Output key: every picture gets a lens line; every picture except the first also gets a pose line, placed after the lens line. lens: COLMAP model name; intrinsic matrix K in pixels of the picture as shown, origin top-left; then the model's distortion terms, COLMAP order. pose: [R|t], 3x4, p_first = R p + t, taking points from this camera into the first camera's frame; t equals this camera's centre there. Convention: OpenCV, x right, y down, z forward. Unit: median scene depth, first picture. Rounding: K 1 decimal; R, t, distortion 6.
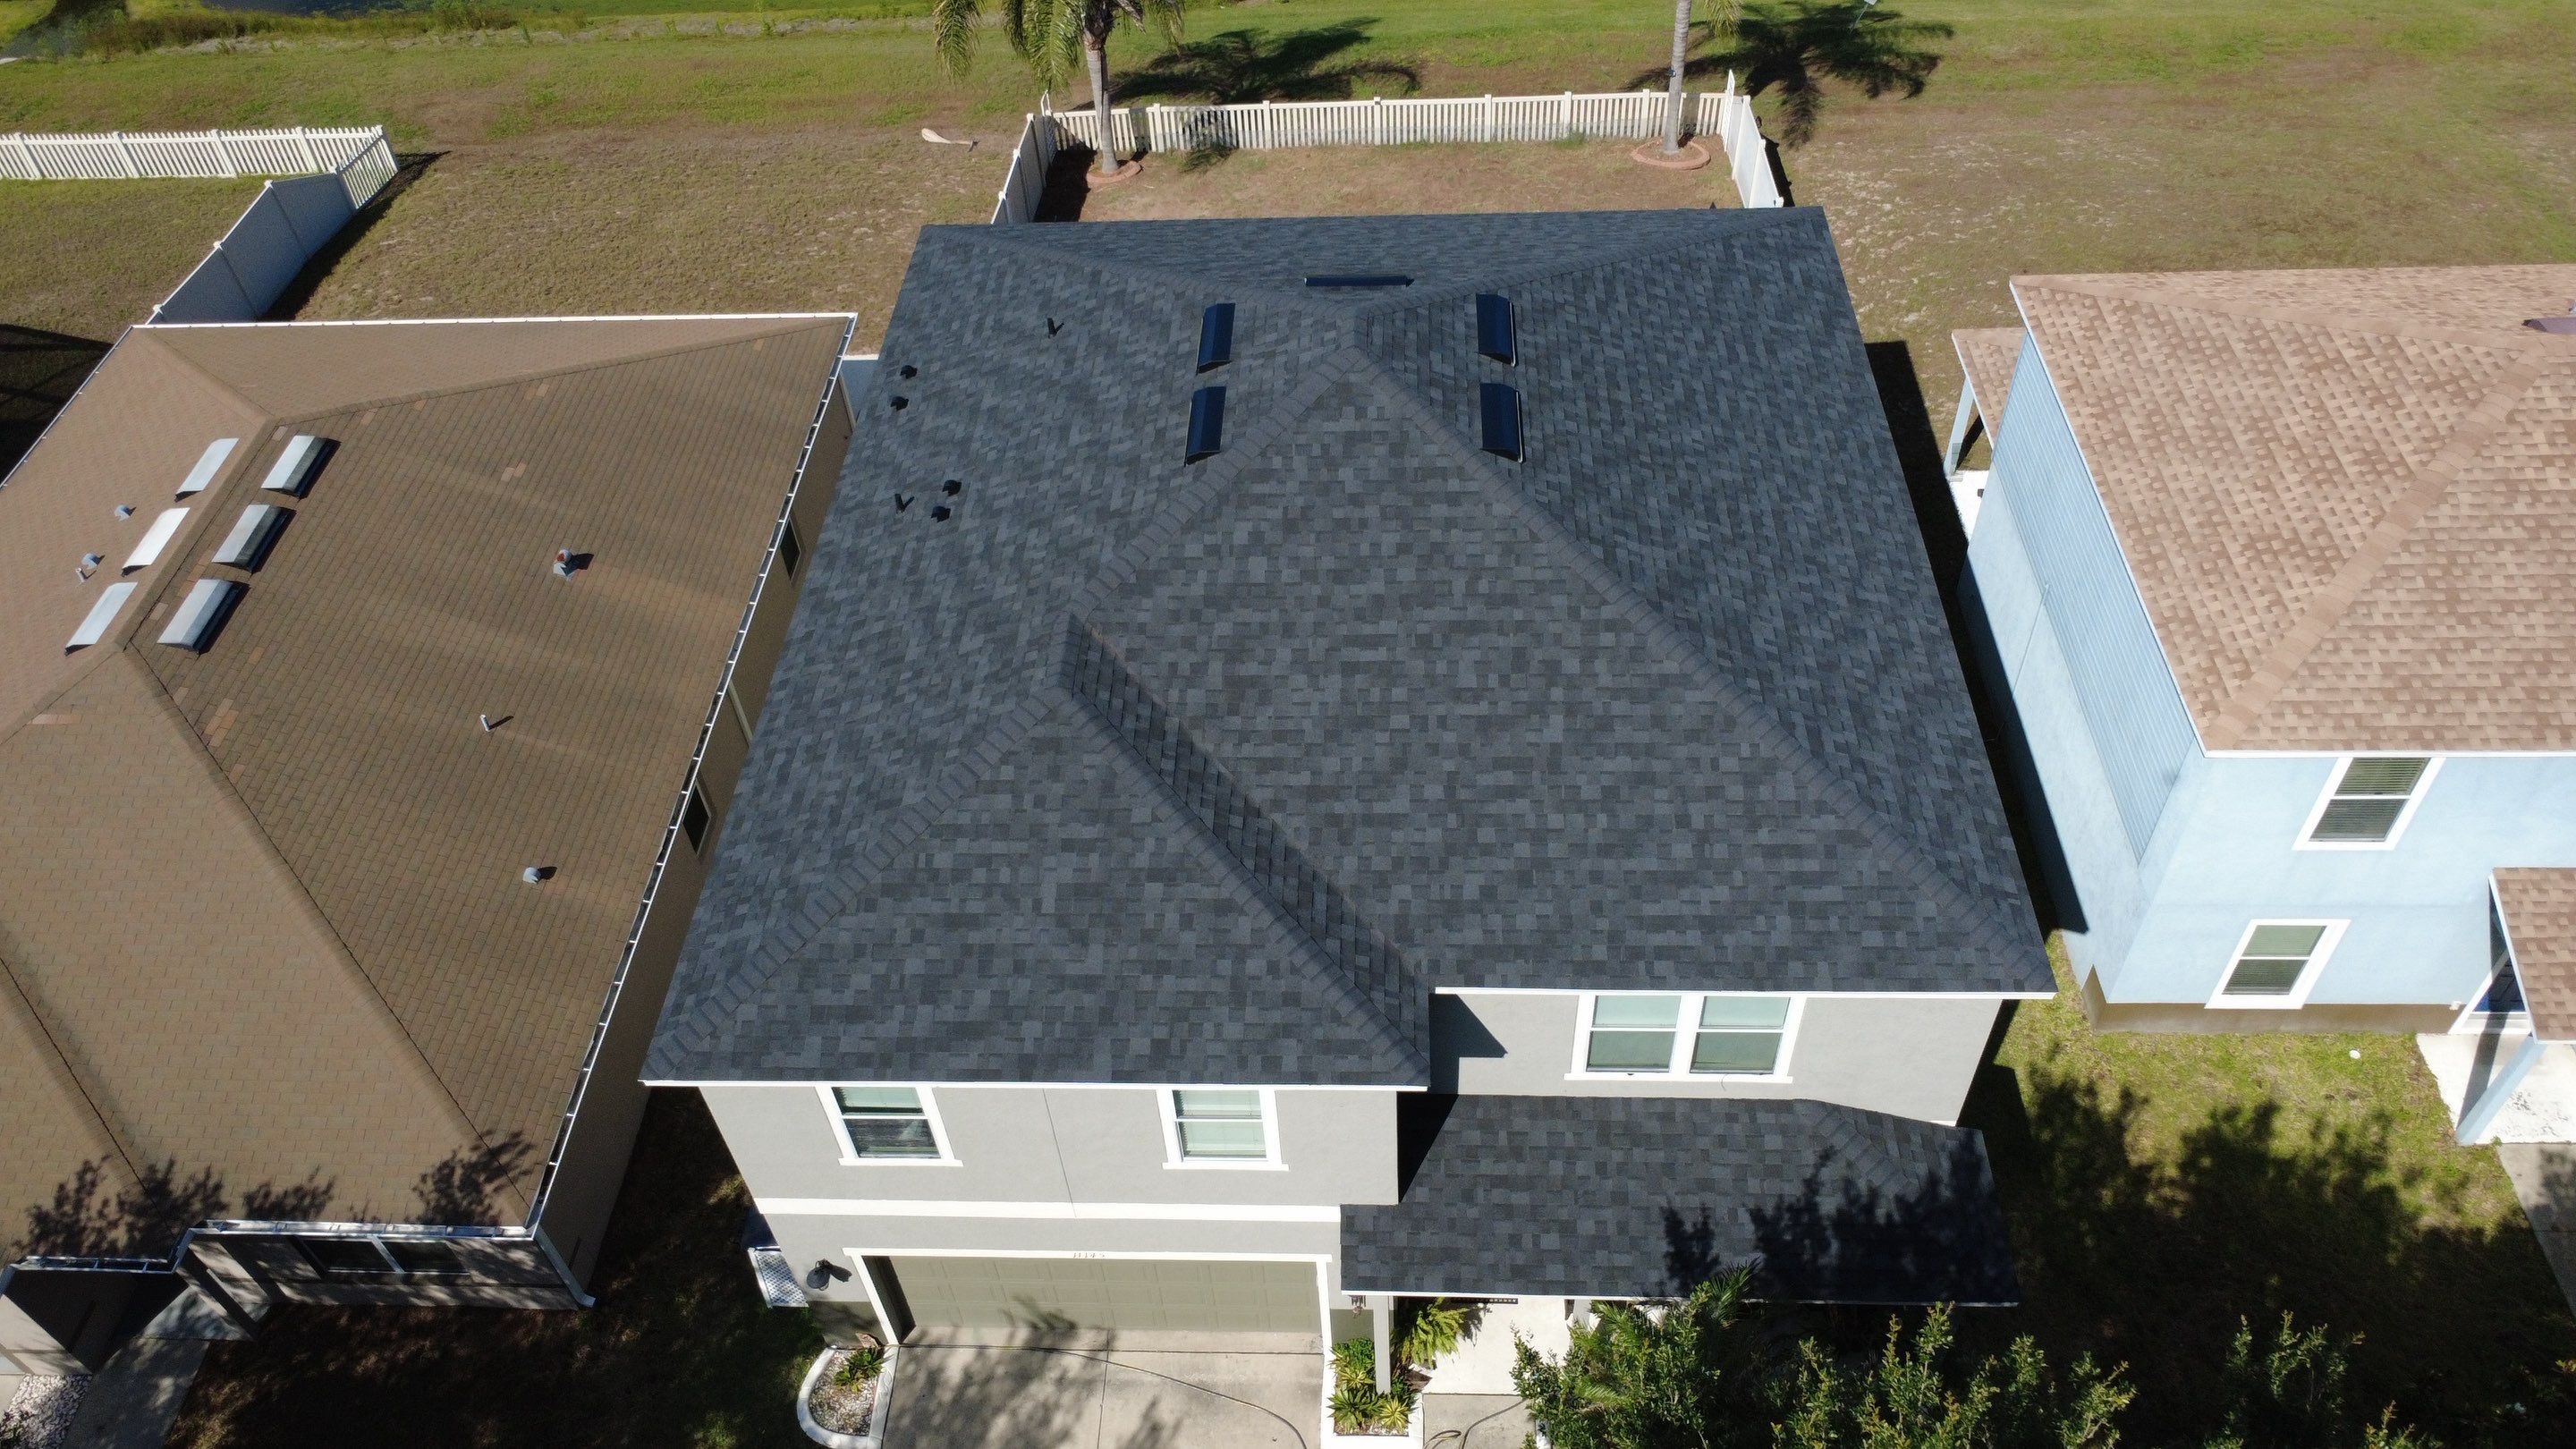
lens RADIAL K [[1865.5, 0, 1284.2], [0, 1865.5, 728.7], [0, 0, 1]] dist [-0.001421, 0.004051]
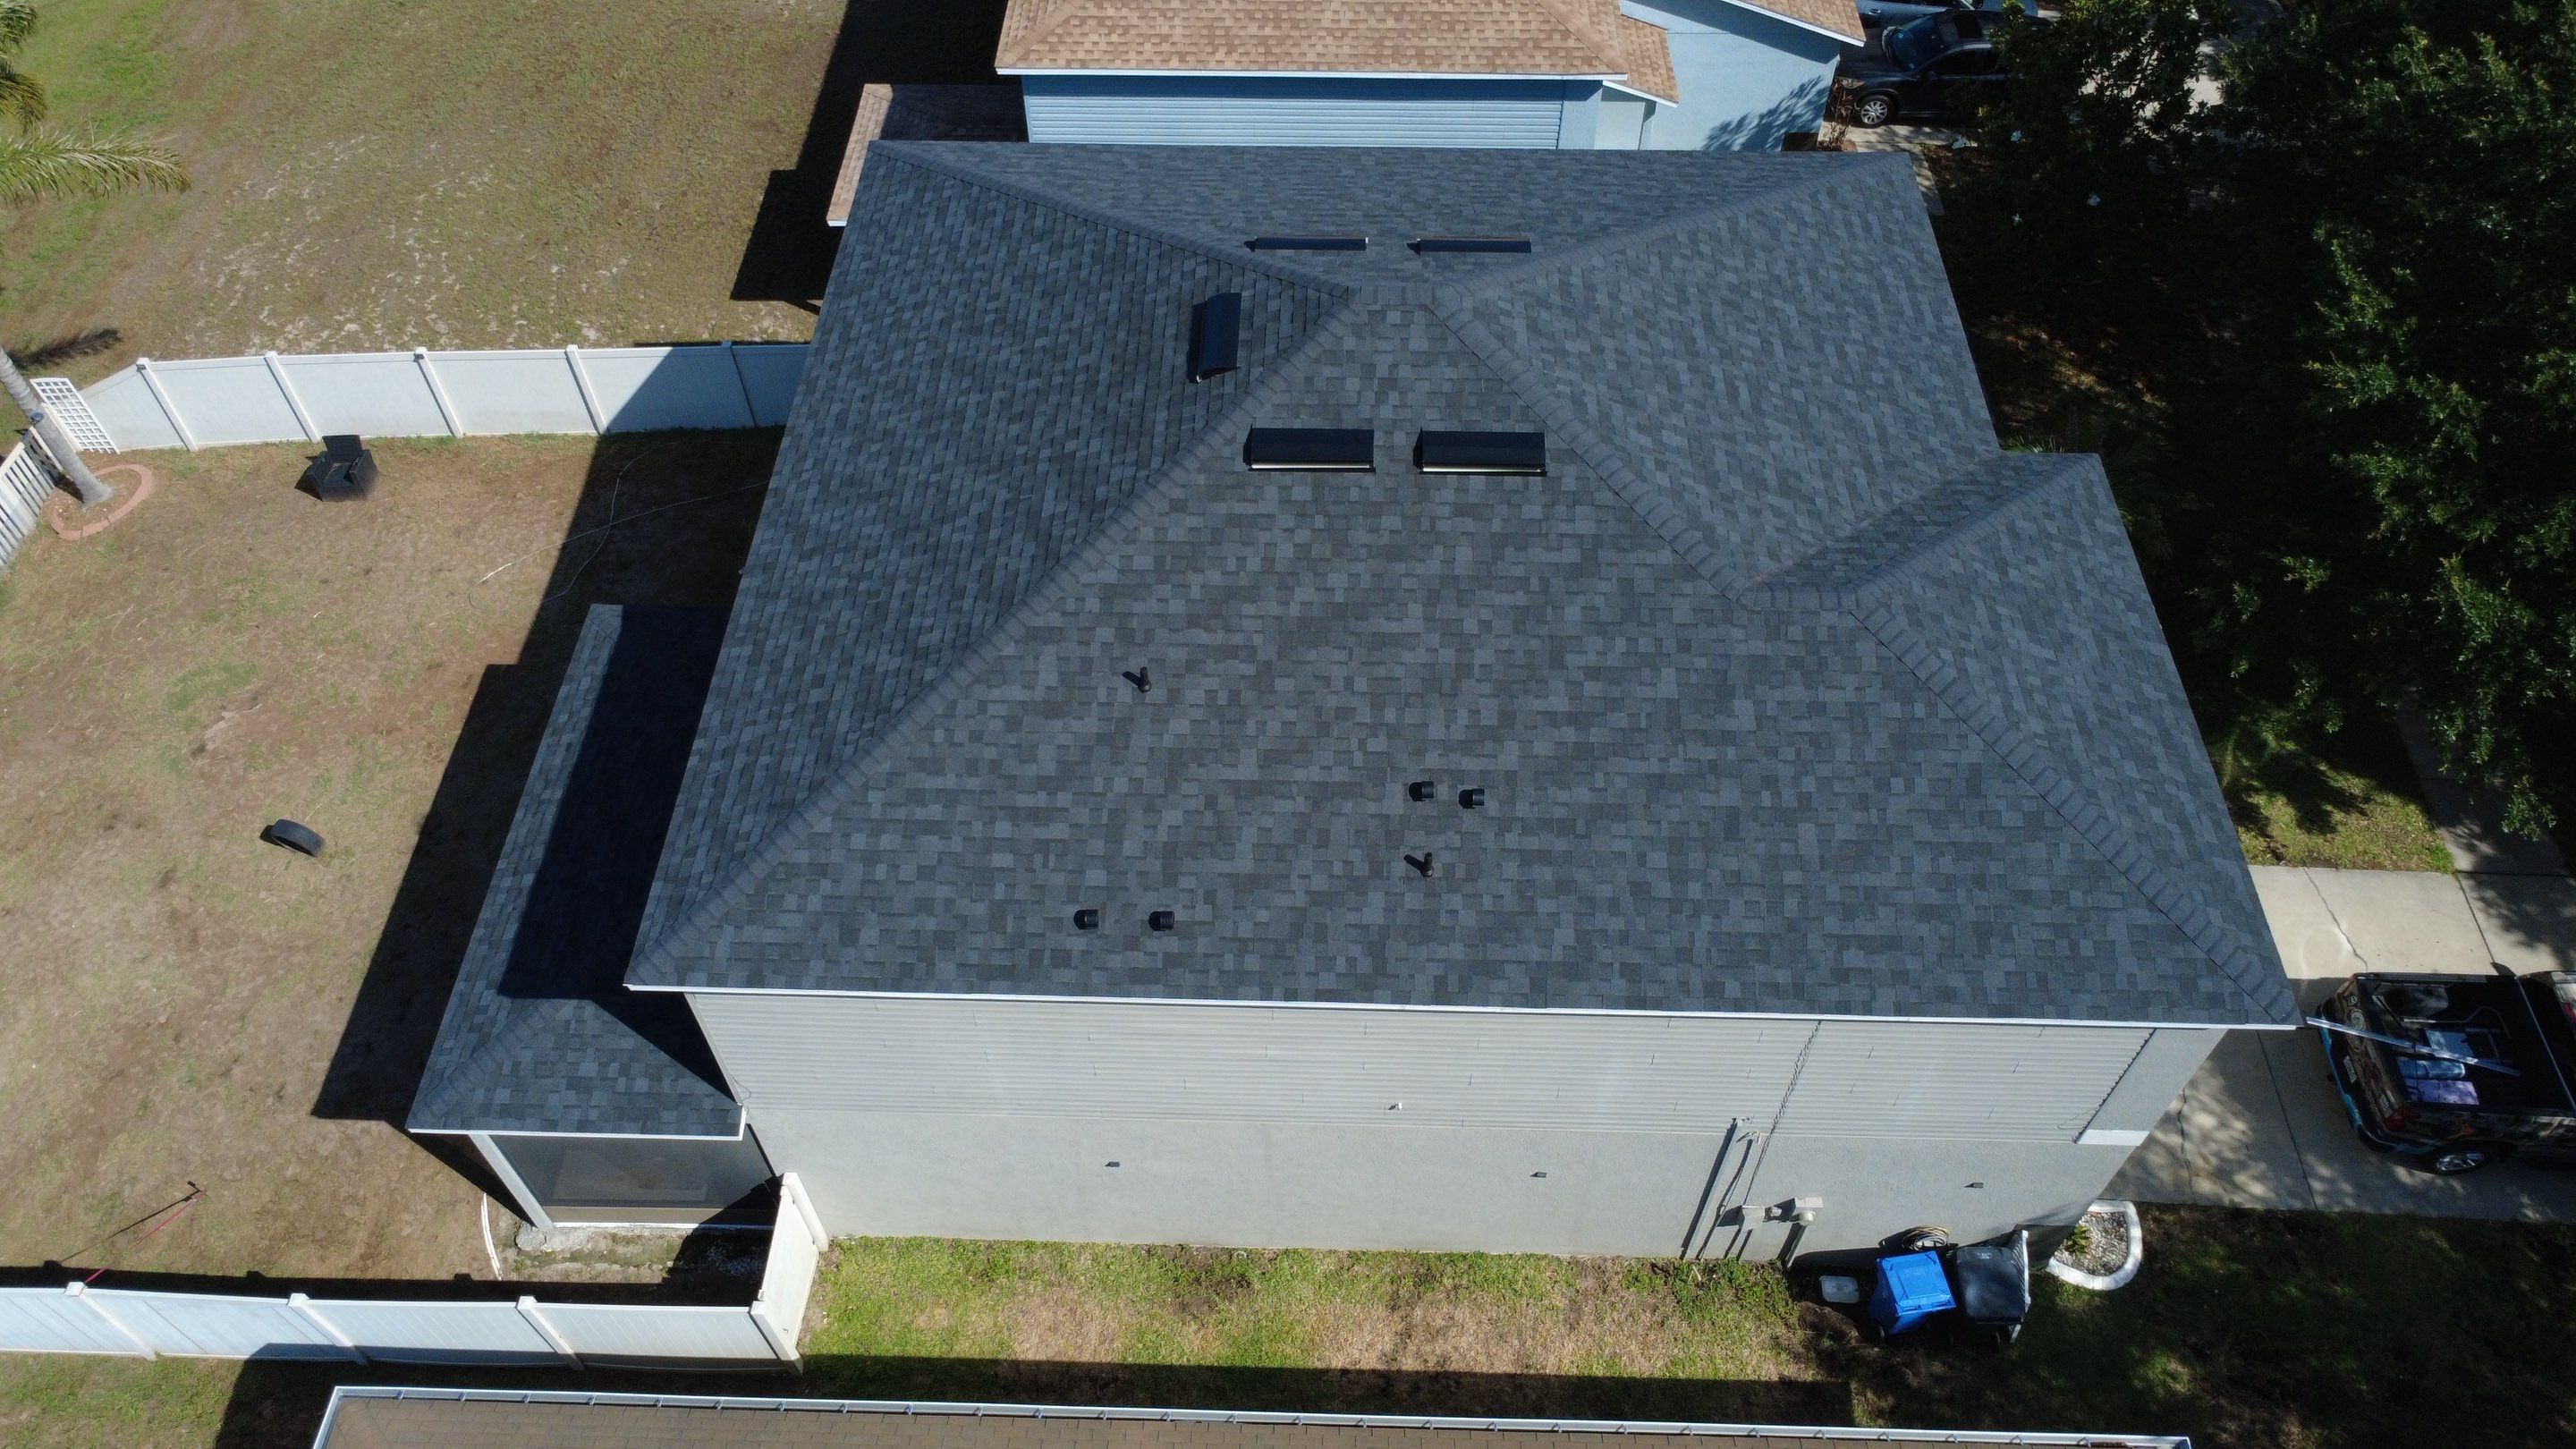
lens RADIAL K [[1865.5, 0, 1282.8], [0, 1865.5, 729.4], [0, 0, 1]] dist [-0.001421, 0.004051]
pose [[-0.011605, -0.745638, 0.666251, -0.713571], [0.723973, 0.453330, 0.519957, -0.620023], [-0.689731, 0.488382, 0.534560, 0.646880]]
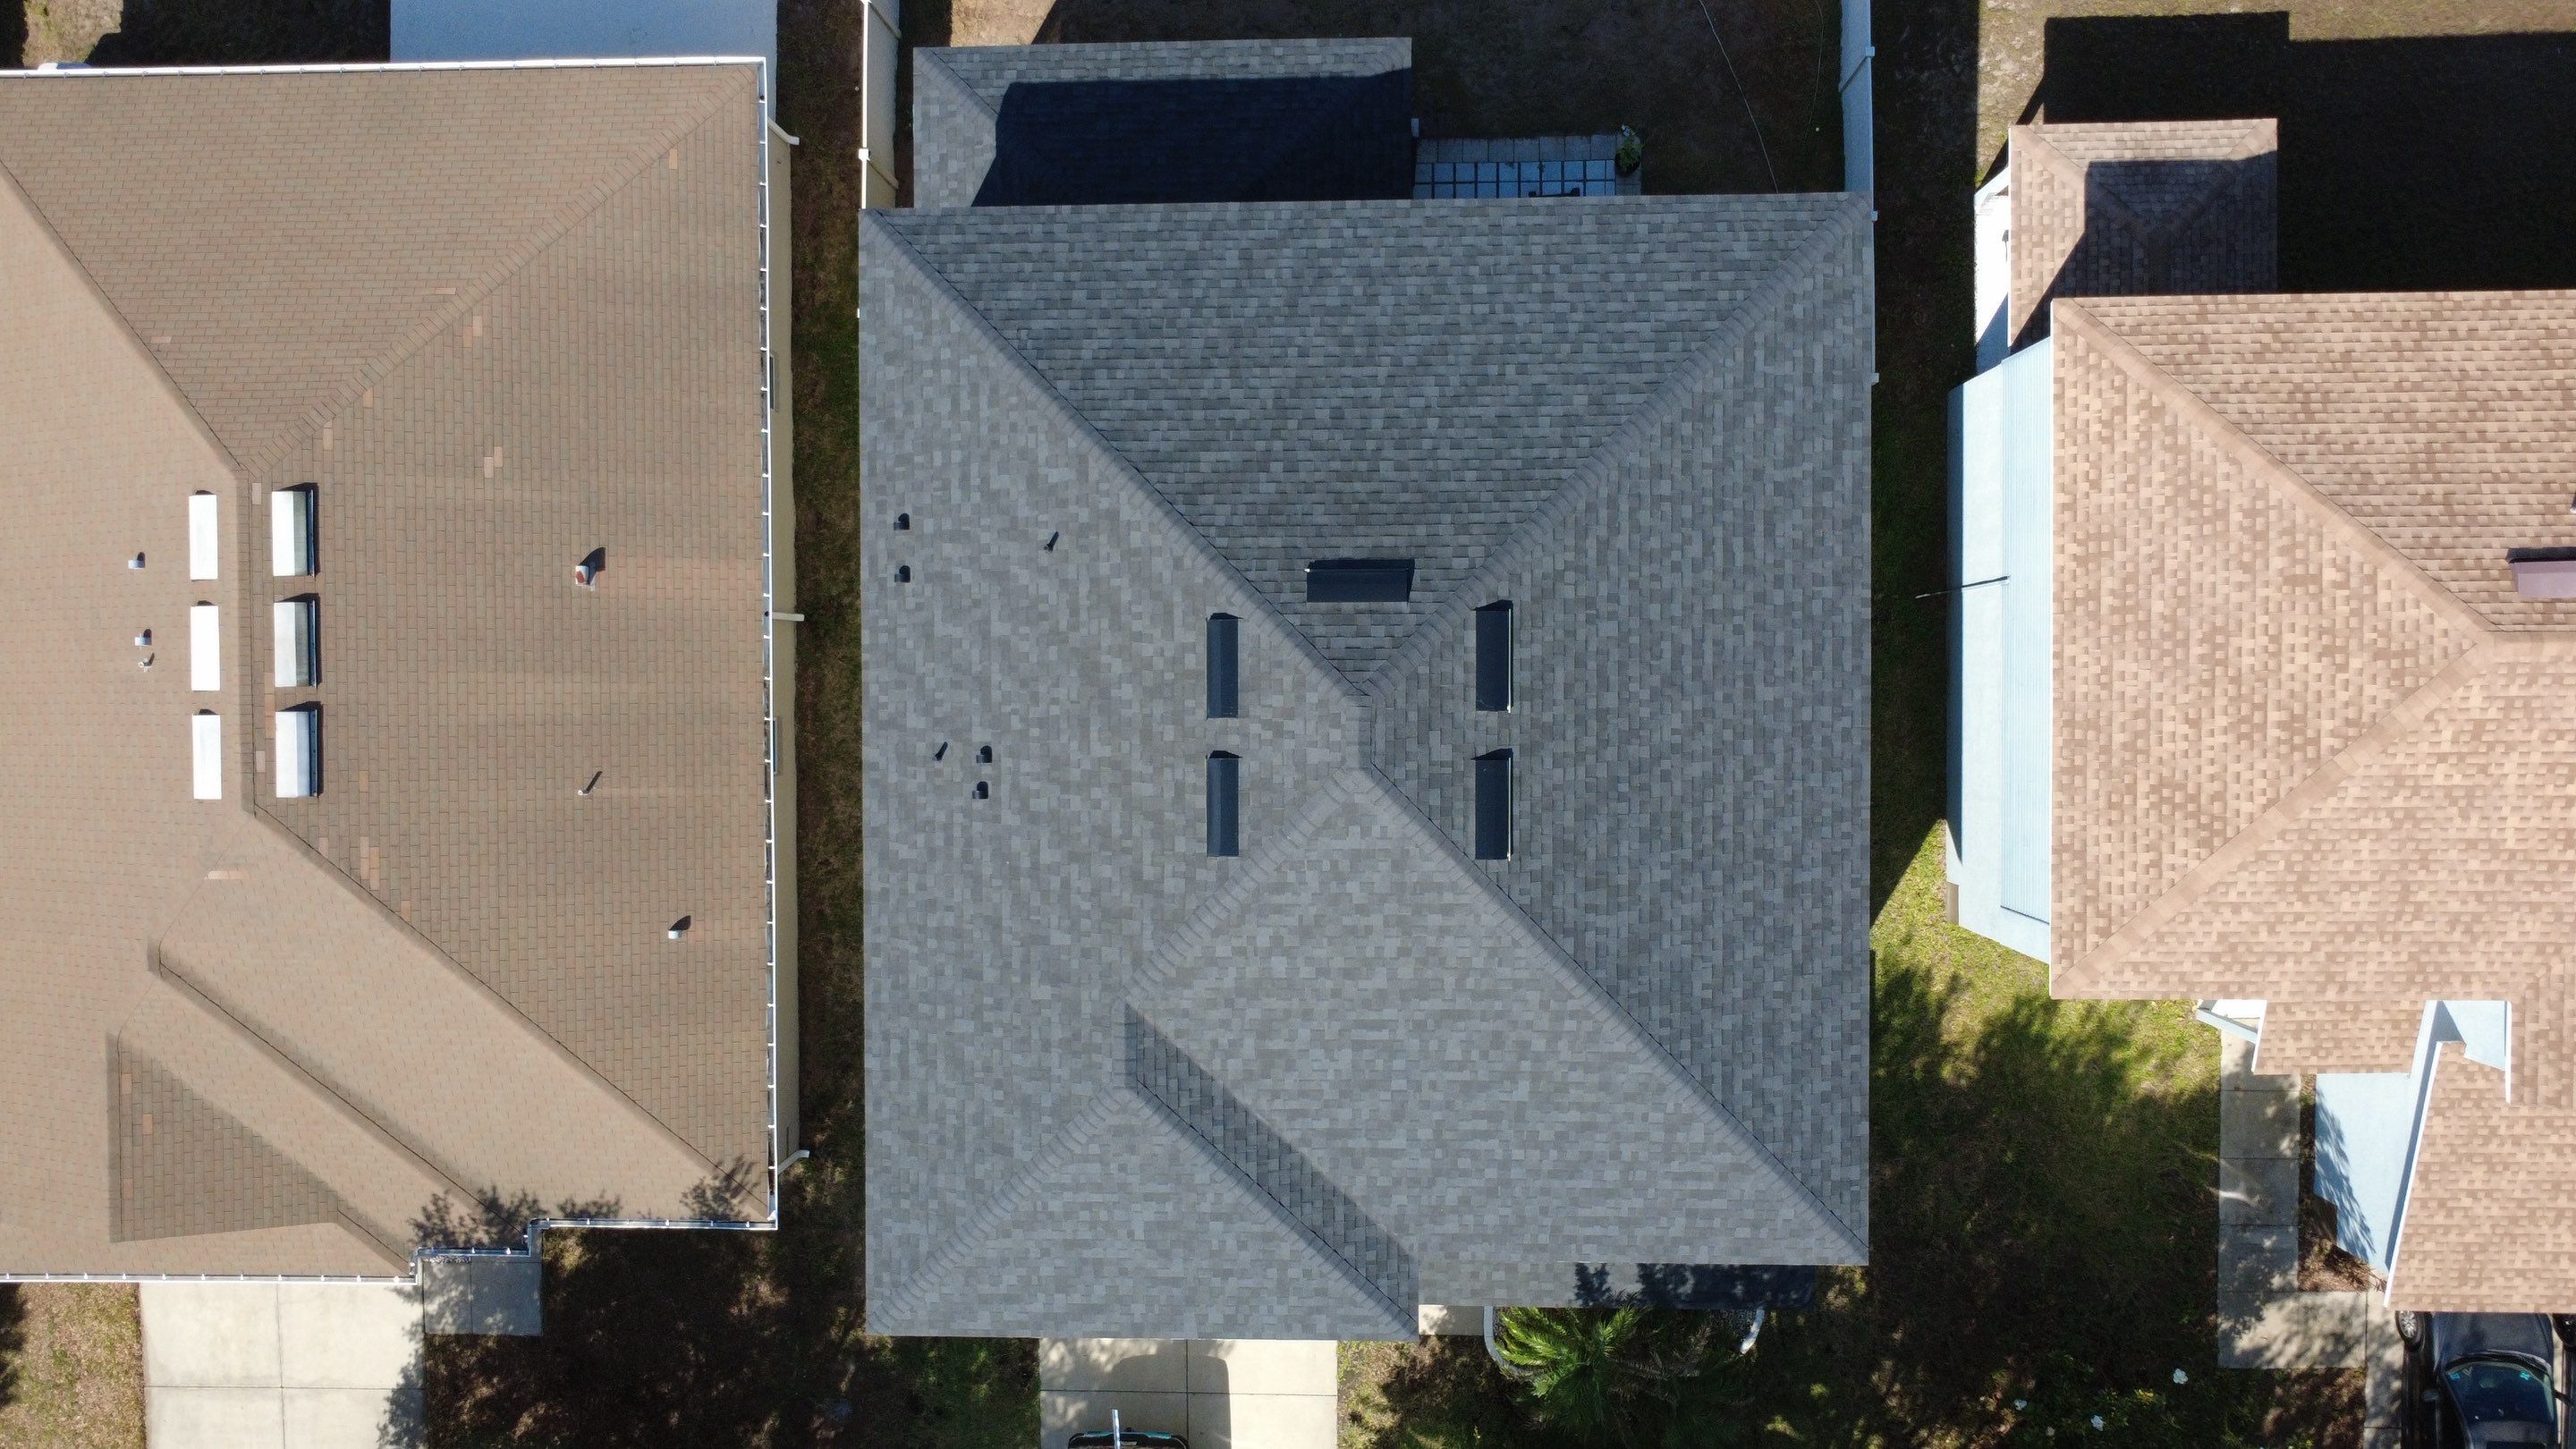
lens RADIAL K [[1865.5, 0, 1281.0], [0, 1865.5, 723.6], [0, 0, 1]] dist [-0.001421, 0.004051]
pose [[0.998965, -0.045447, -0.001832, -0.003645], [0.033411, 0.705868, 0.707555, -0.952303], [-0.030863, -0.706884, 0.706656, 0.257524]]
